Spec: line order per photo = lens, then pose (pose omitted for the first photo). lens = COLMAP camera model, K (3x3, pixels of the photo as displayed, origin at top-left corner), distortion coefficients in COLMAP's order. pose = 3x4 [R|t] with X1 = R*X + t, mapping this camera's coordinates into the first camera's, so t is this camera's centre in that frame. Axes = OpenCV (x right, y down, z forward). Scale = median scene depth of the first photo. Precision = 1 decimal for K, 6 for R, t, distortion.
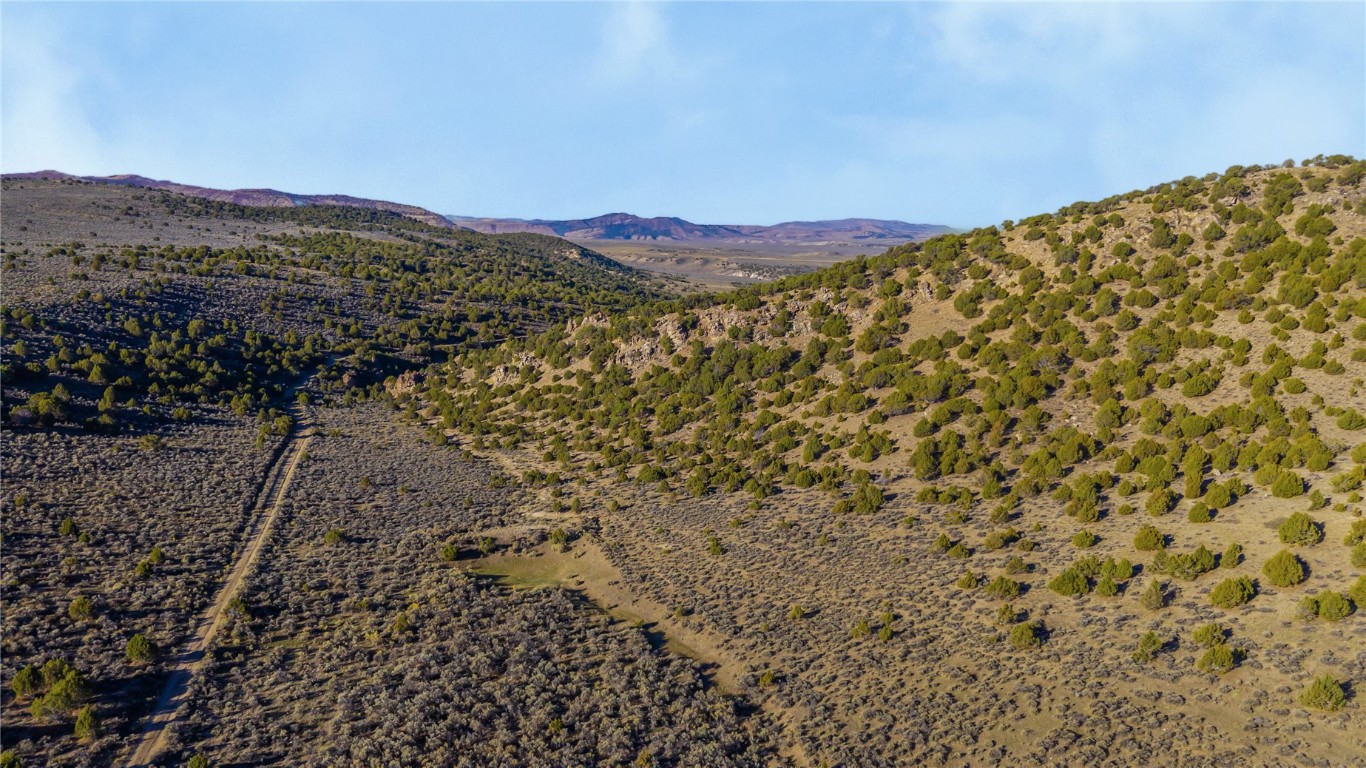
lens RADIAL K [[935.2, 0, 683.0], [0, 935.2, 384.0], [0, 0, 1]] dist [0.077943, -0.077899]
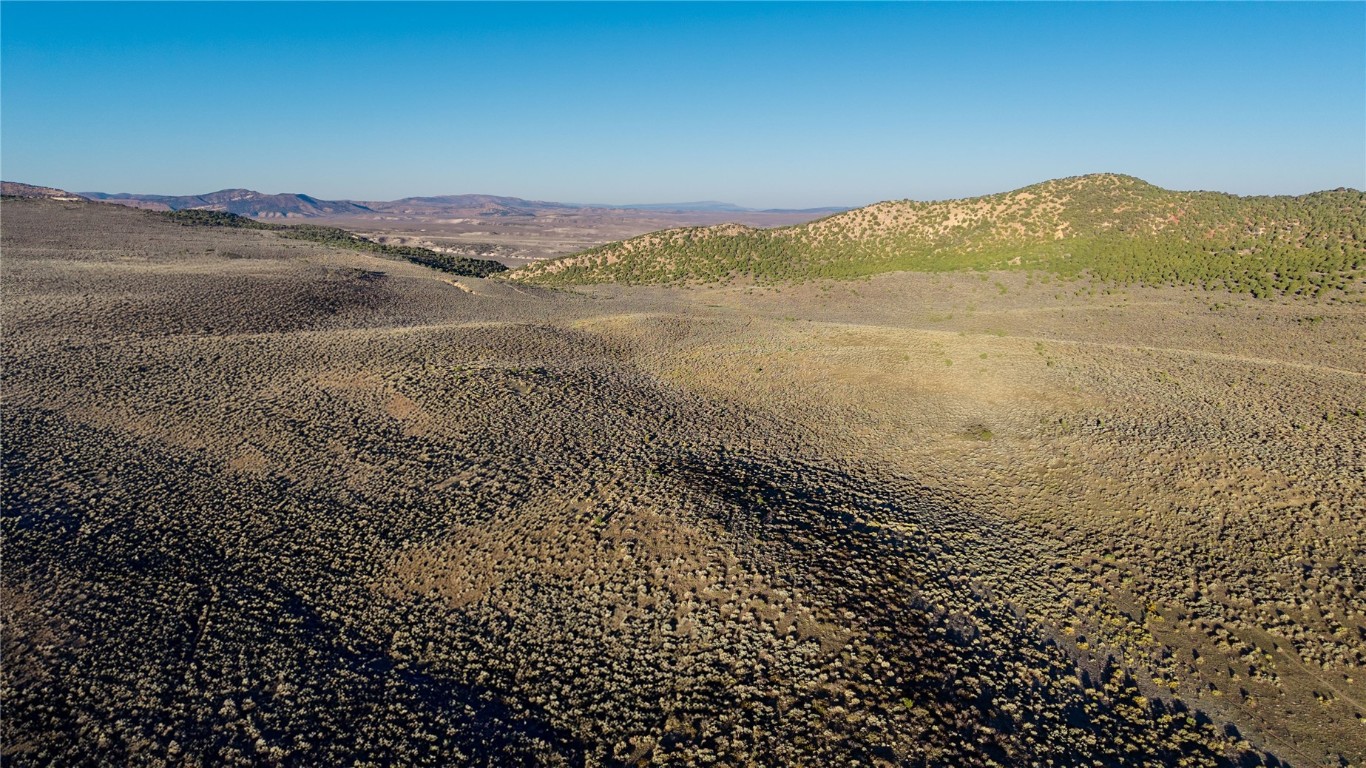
lens RADIAL K [[935.2, 0, 683.0], [0, 935.2, 384.0], [0, 0, 1]] dist [0.077943, -0.077899]
pose [[0.921787, -0.075041, 0.380366, -1.217954], [0.064443, 0.997098, 0.040541, 0.376799], [-0.382304, -0.012858, 0.923947, -3.450225]]
